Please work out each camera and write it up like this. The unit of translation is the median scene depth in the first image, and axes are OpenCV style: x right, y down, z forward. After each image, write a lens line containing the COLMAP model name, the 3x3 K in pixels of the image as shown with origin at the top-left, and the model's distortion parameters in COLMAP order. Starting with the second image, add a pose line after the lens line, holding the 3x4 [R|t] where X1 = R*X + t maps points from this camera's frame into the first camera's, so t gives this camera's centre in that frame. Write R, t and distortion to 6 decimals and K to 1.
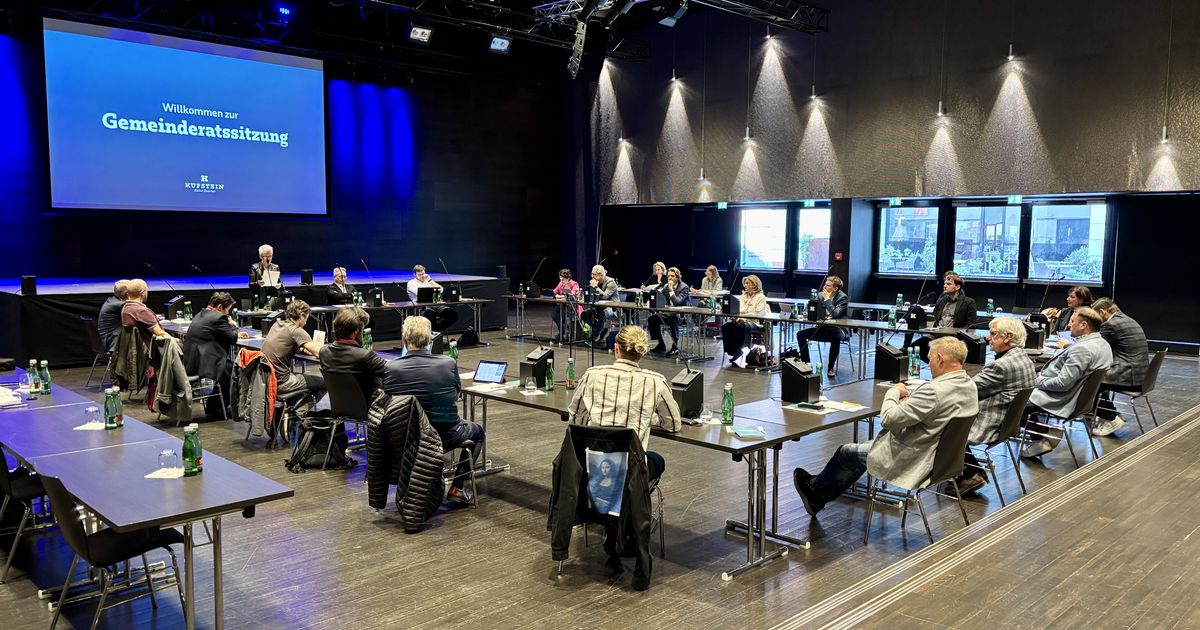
lens RADIAL K [[884.2, 0, 598.4], [0, 884.2, 335.2], [0, 0, 1]] dist [-0.065281, 0.004240]
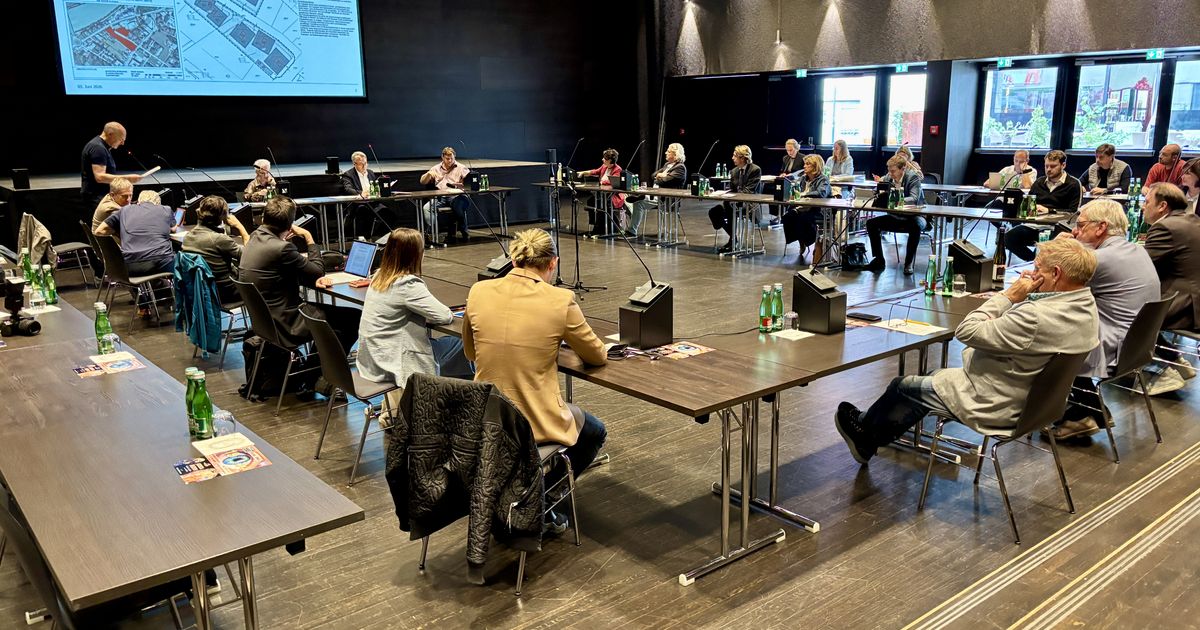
lens RADIAL K [[884.2, 0, 598.4], [0, 884.2, 335.2], [0, 0, 1]] dist [-0.065281, 0.004240]
pose [[0.993602, 0.005937, -0.112783, 0.049159], [0.008460, 0.991900, 0.126743, -0.002433], [0.112622, -0.126886, 0.985503, 0.111192]]
